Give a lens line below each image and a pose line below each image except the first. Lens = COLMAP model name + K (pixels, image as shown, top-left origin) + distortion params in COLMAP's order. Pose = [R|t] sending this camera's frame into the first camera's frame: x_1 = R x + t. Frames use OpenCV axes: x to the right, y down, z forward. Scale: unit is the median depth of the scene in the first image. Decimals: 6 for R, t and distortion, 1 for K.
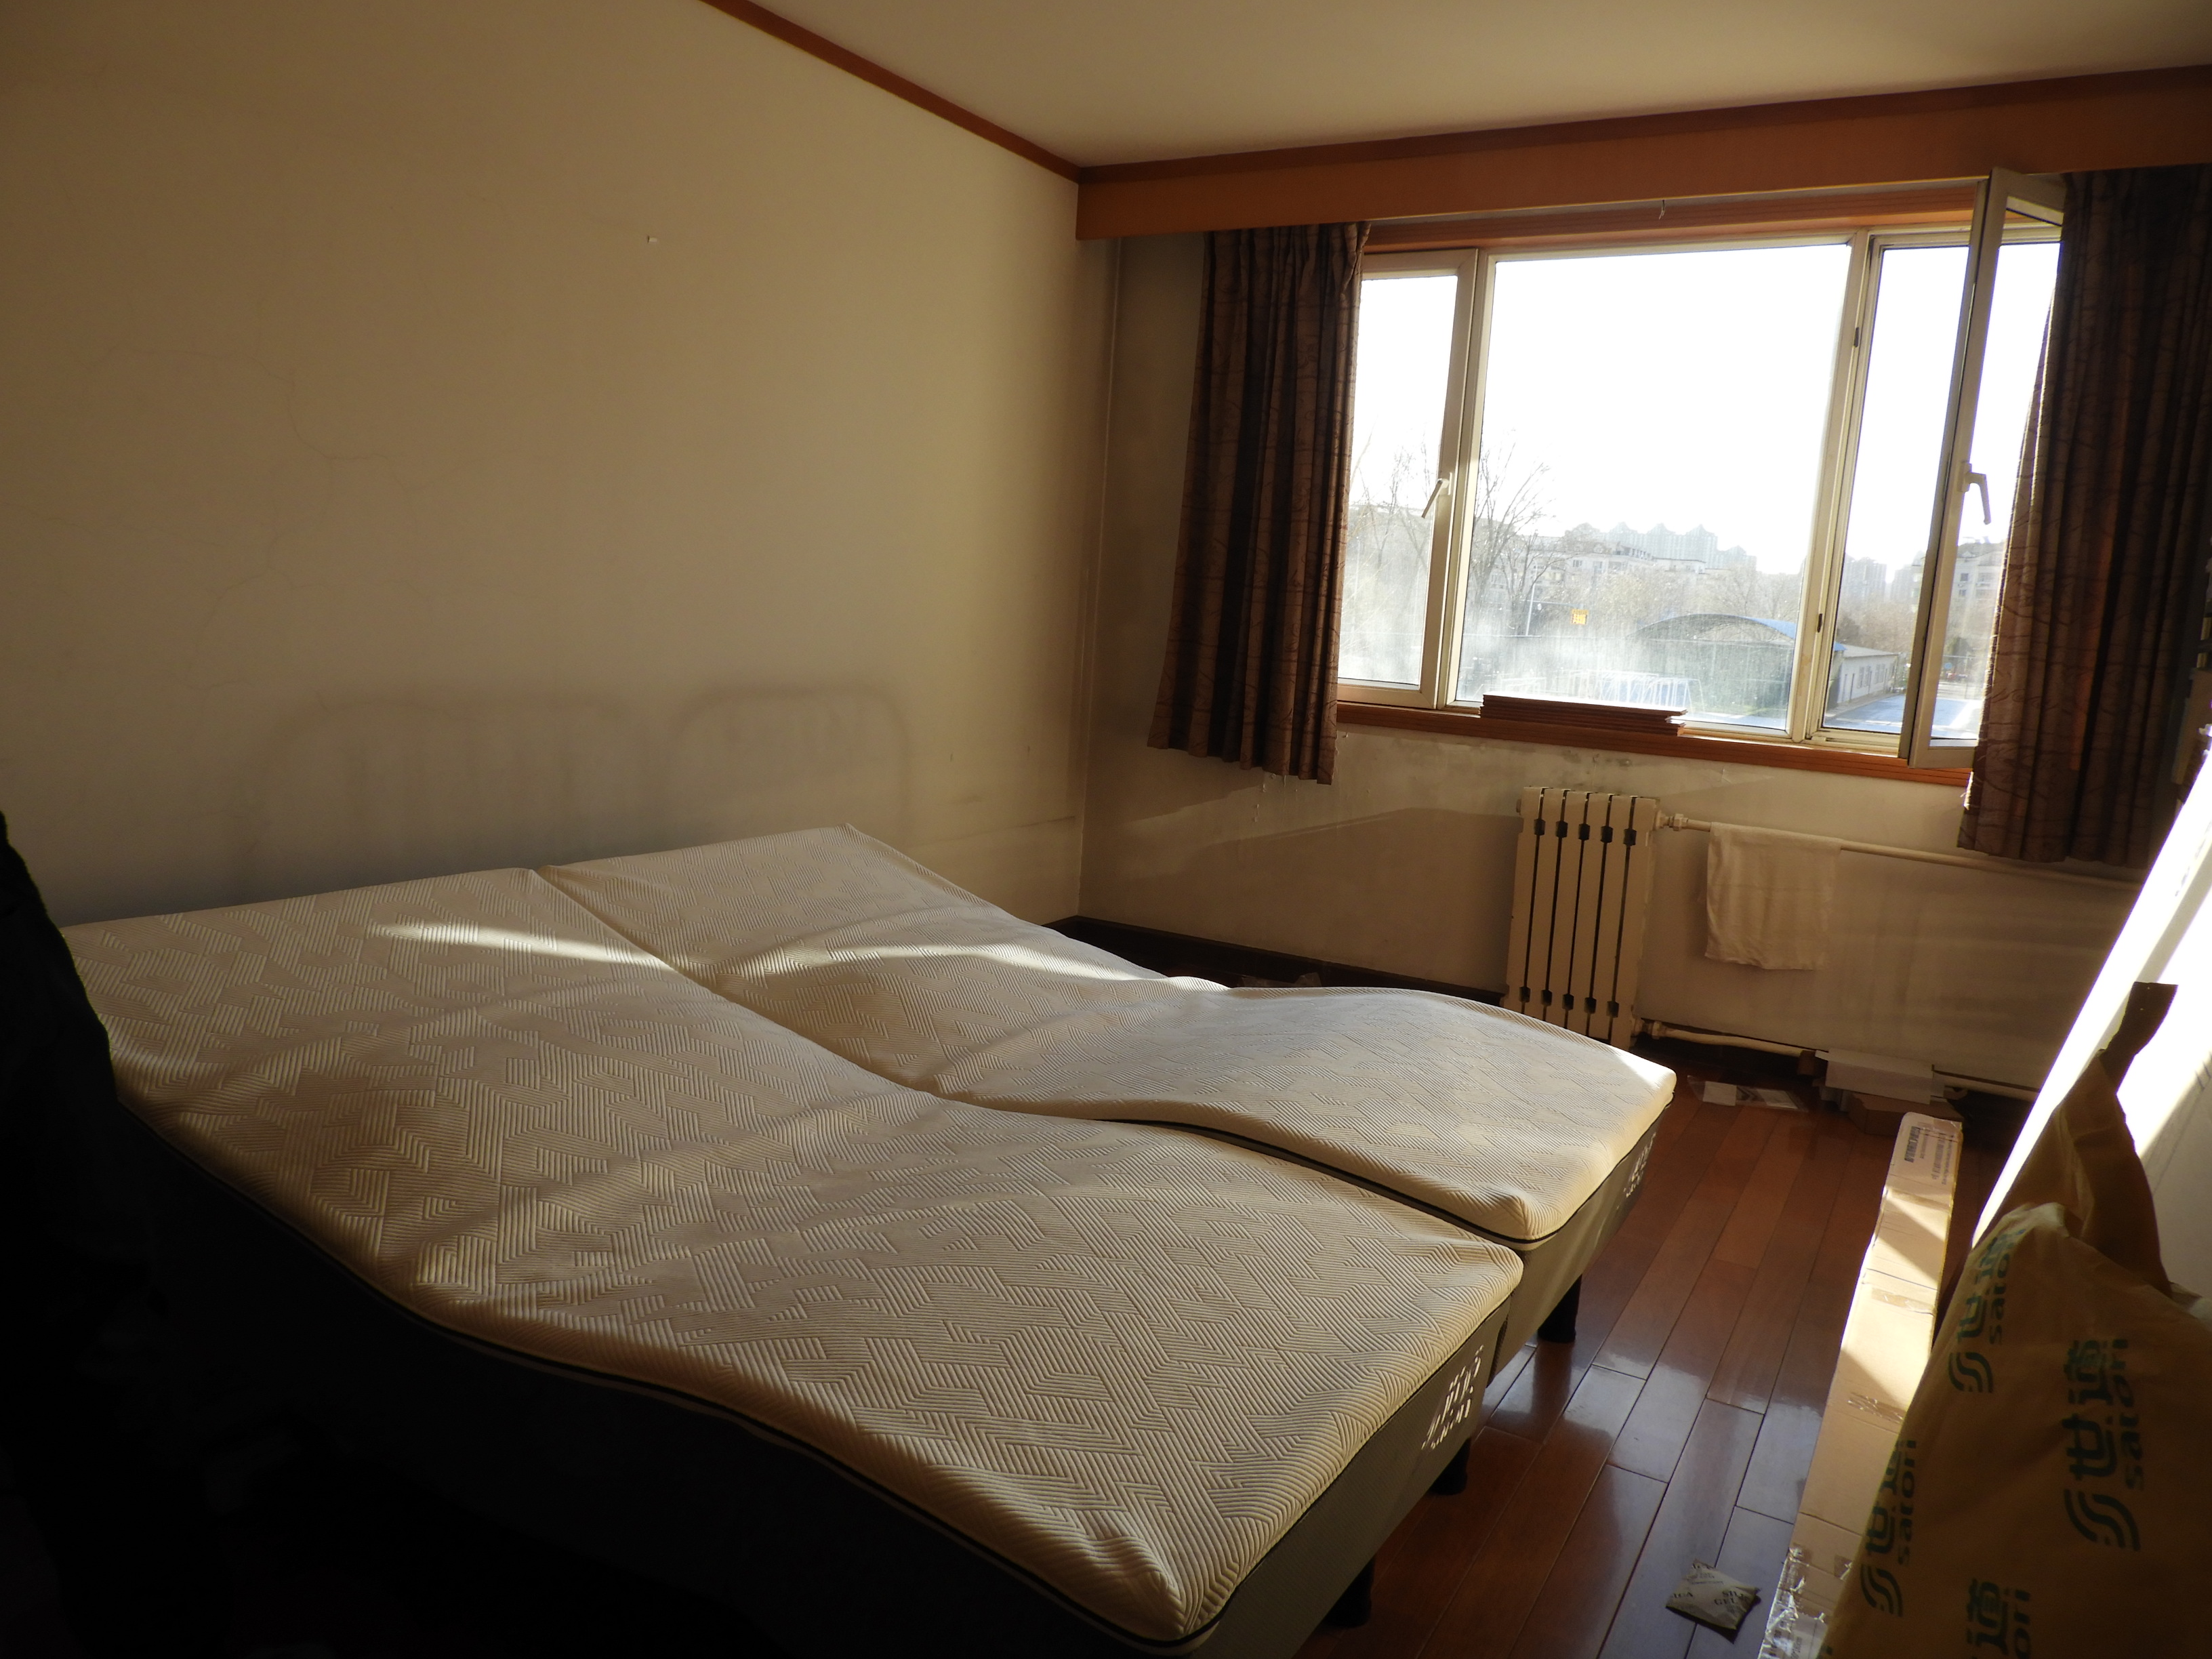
lens RADIAL K [[1579.4, 0, 1097.9], [0, 1579.4, 841.6], [0, 0, 1]] dist [-0.006303, 0.000662]
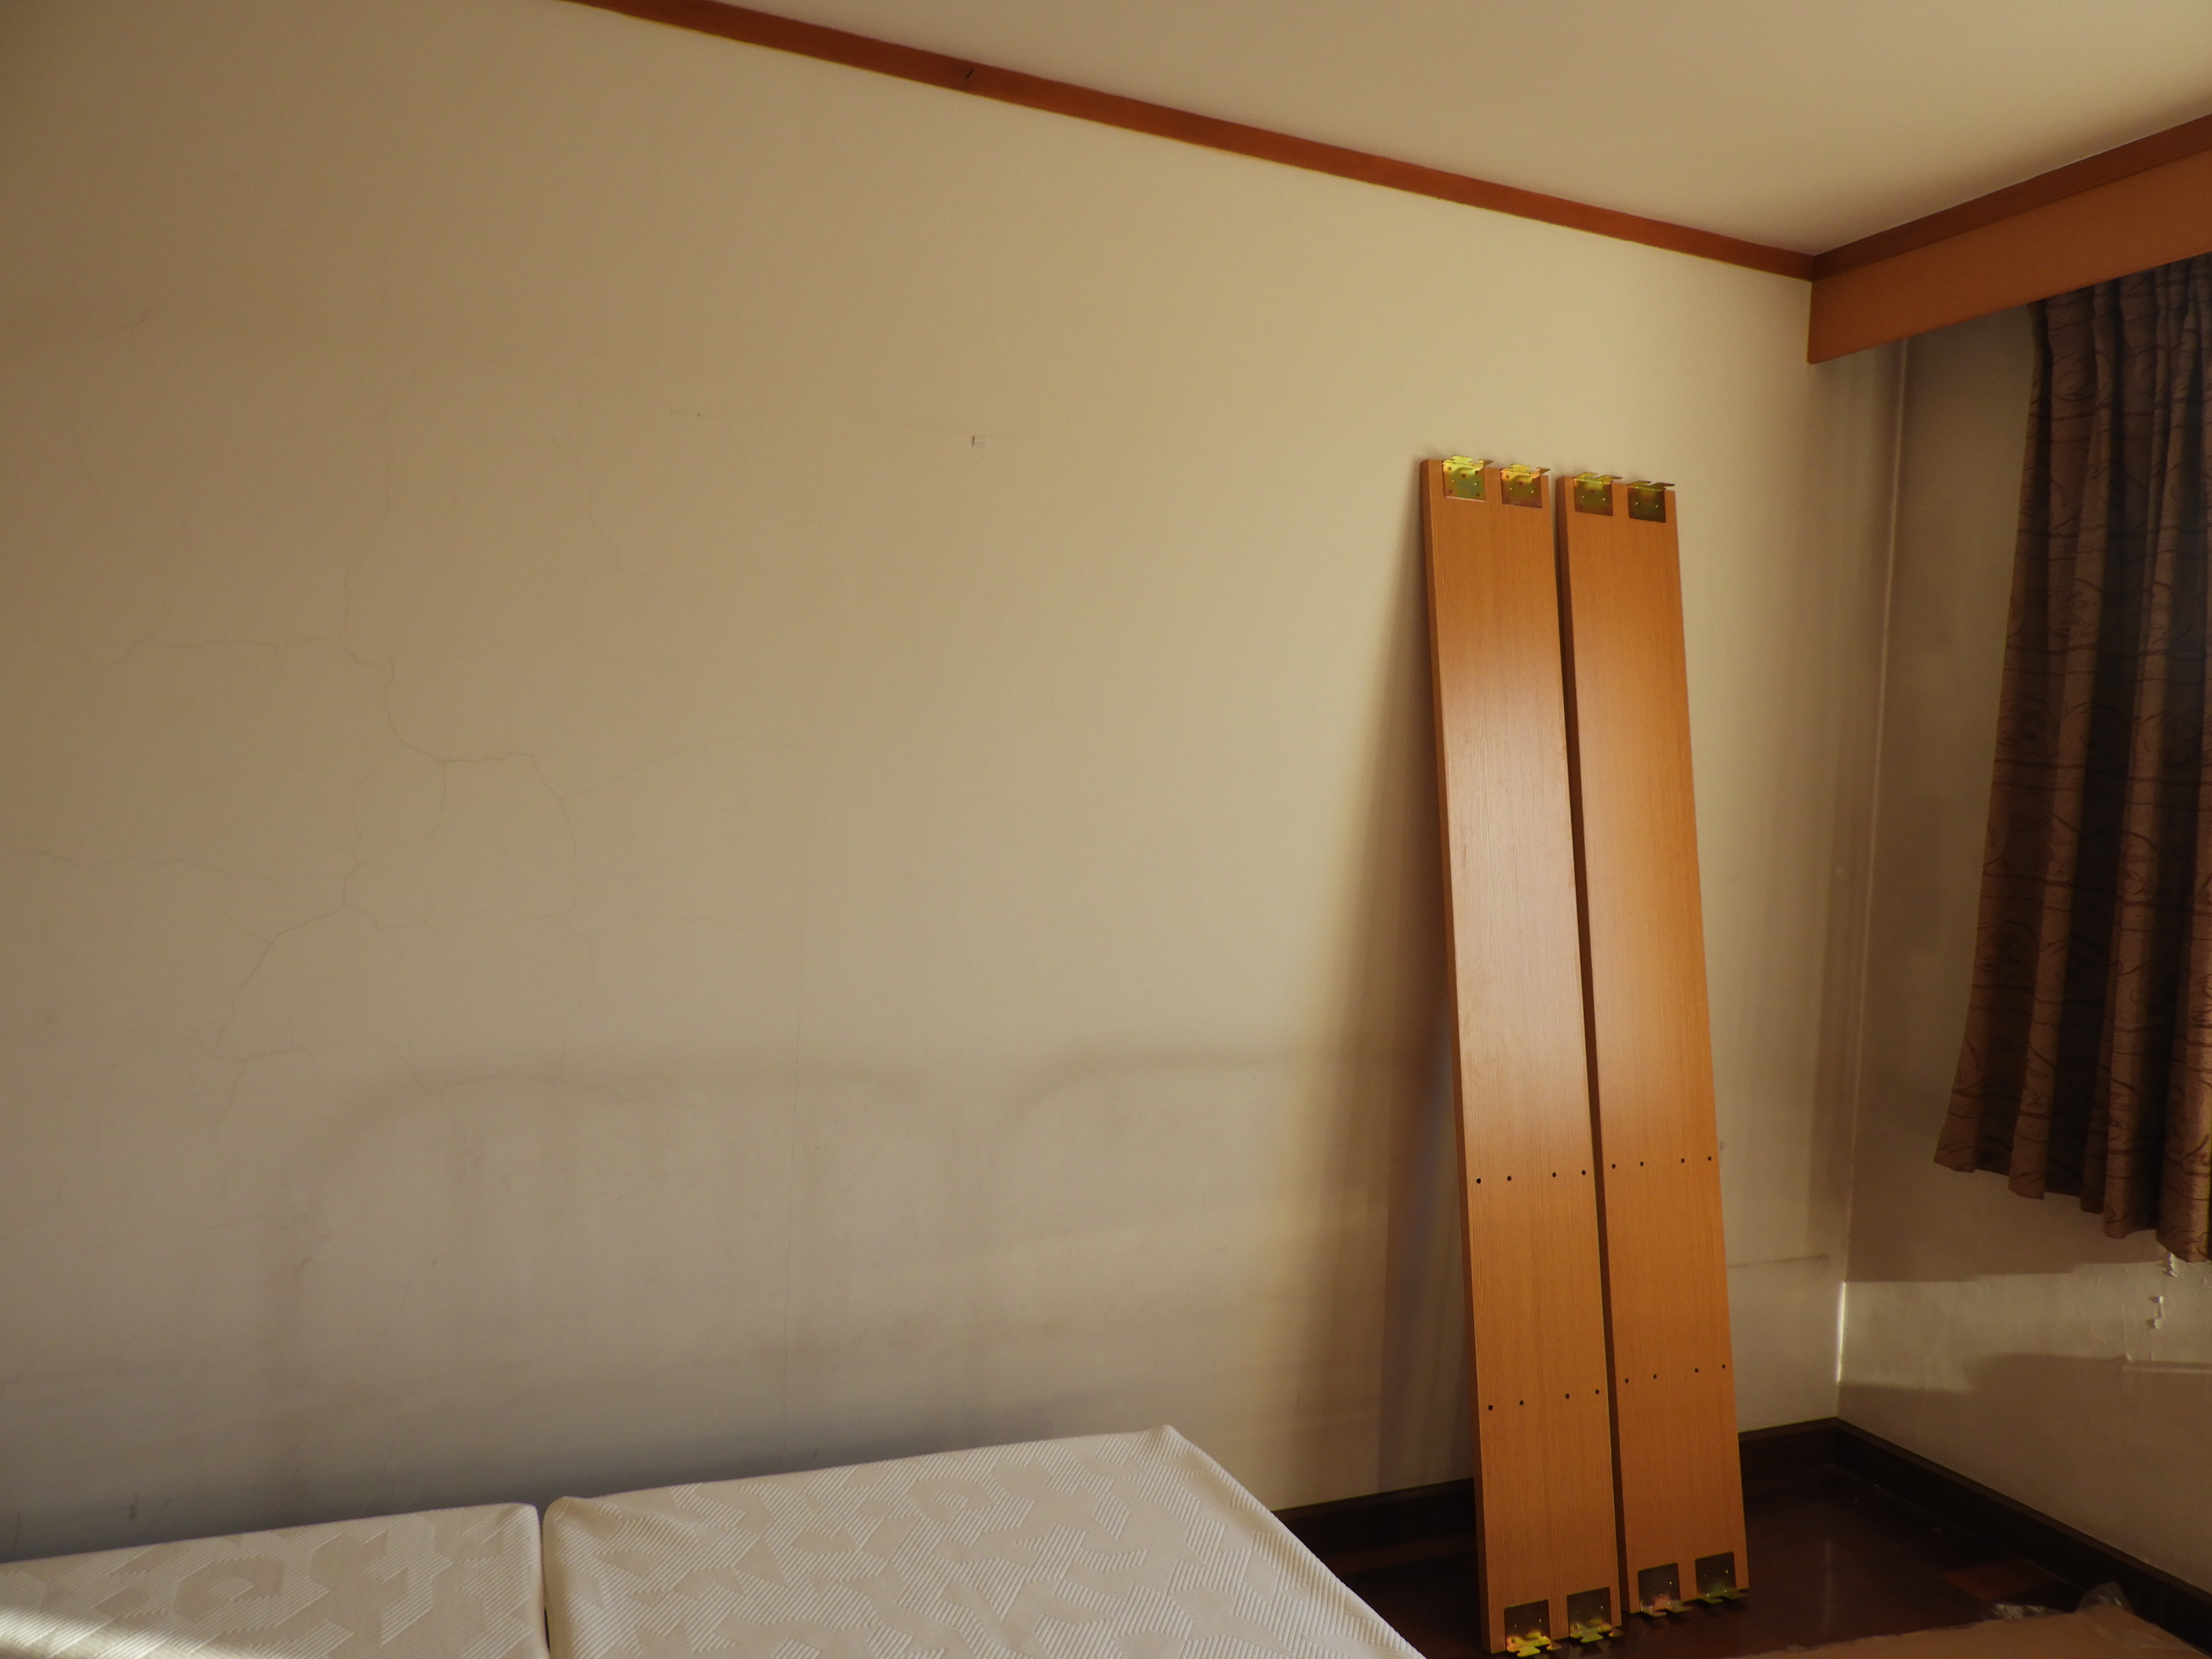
lens RADIAL K [[1564.8, 0, 1106.0], [0, 1564.8, 829.5], [0, 0, 1]] dist [-0.000318, -0.003388]
pose [[0.806196, -0.005686, -0.591621, 0.137316], [-0.088789, 0.987467, -0.130483, -0.085514], [0.584948, 0.157724, 0.795587, 0.362589]]
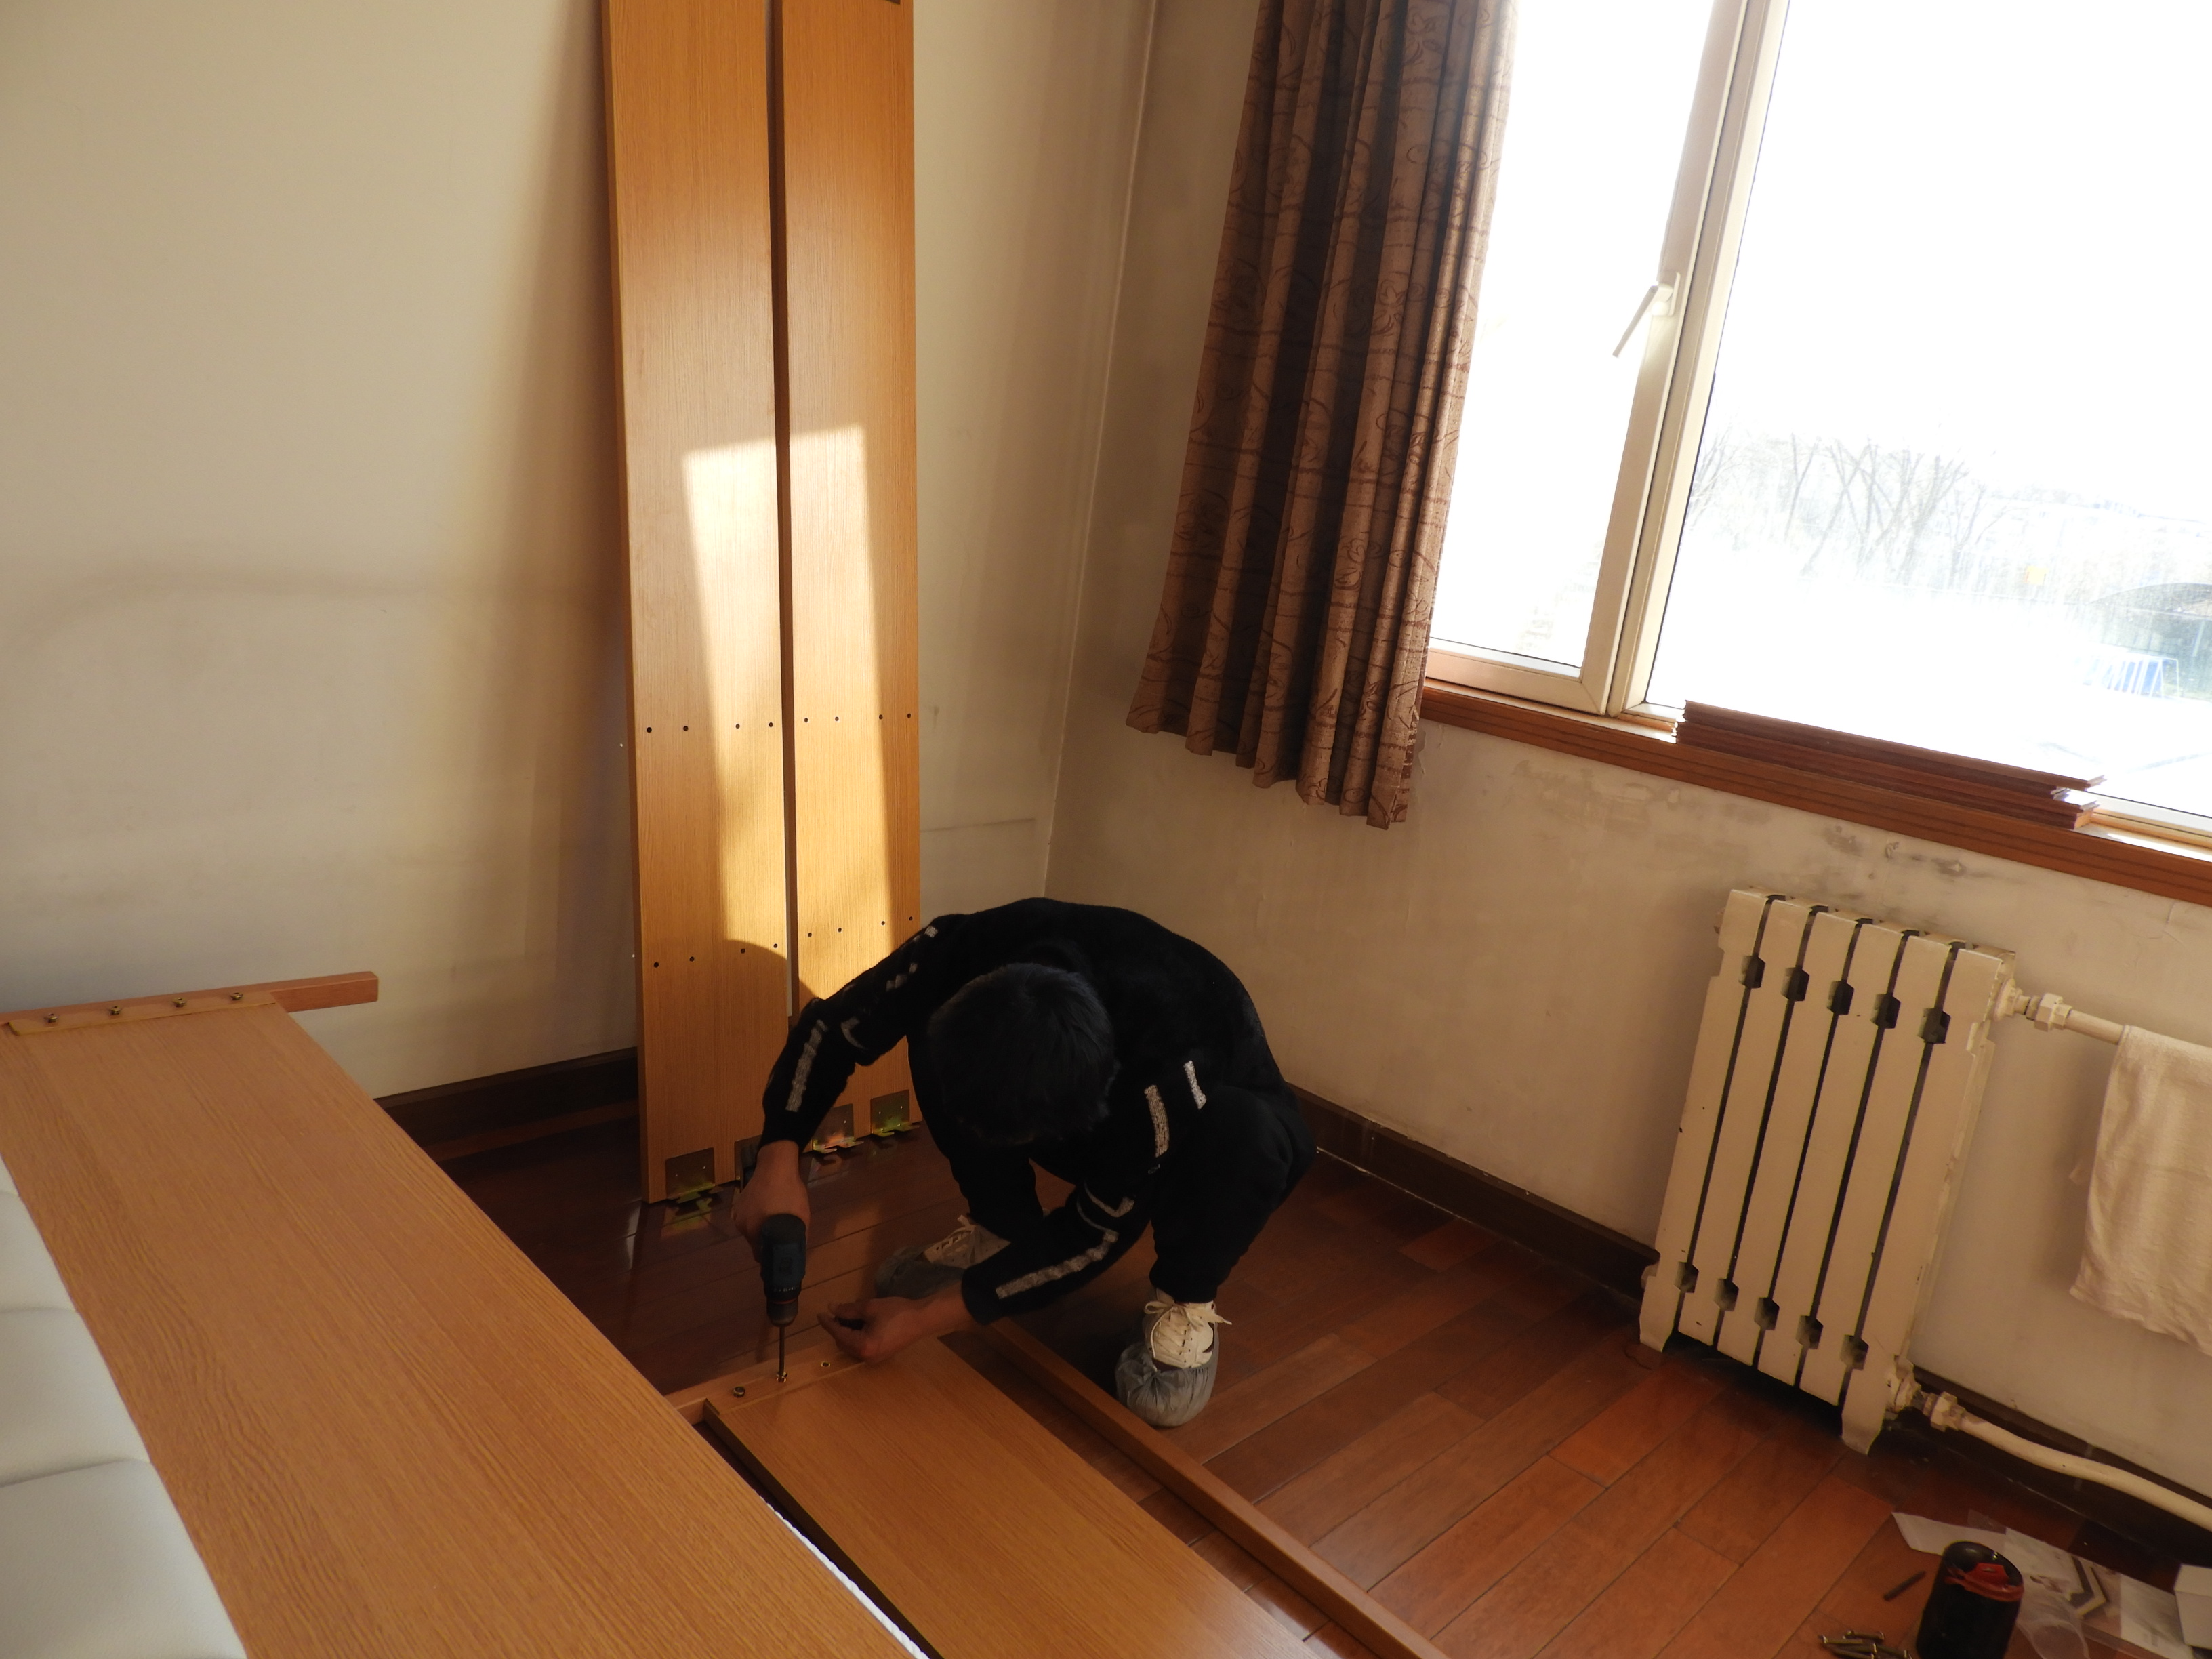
lens RADIAL K [[1564.8, 0, 1106.0], [0, 1564.8, 829.5], [0, 0, 1]] dist [-0.000318, -0.003388]
pose [[0.968616, 0.115616, -0.220037, 0.174150], [-0.103872, 0.992513, 0.064251, -0.062461], [0.225818, -0.039378, 0.973373, 0.438866]]
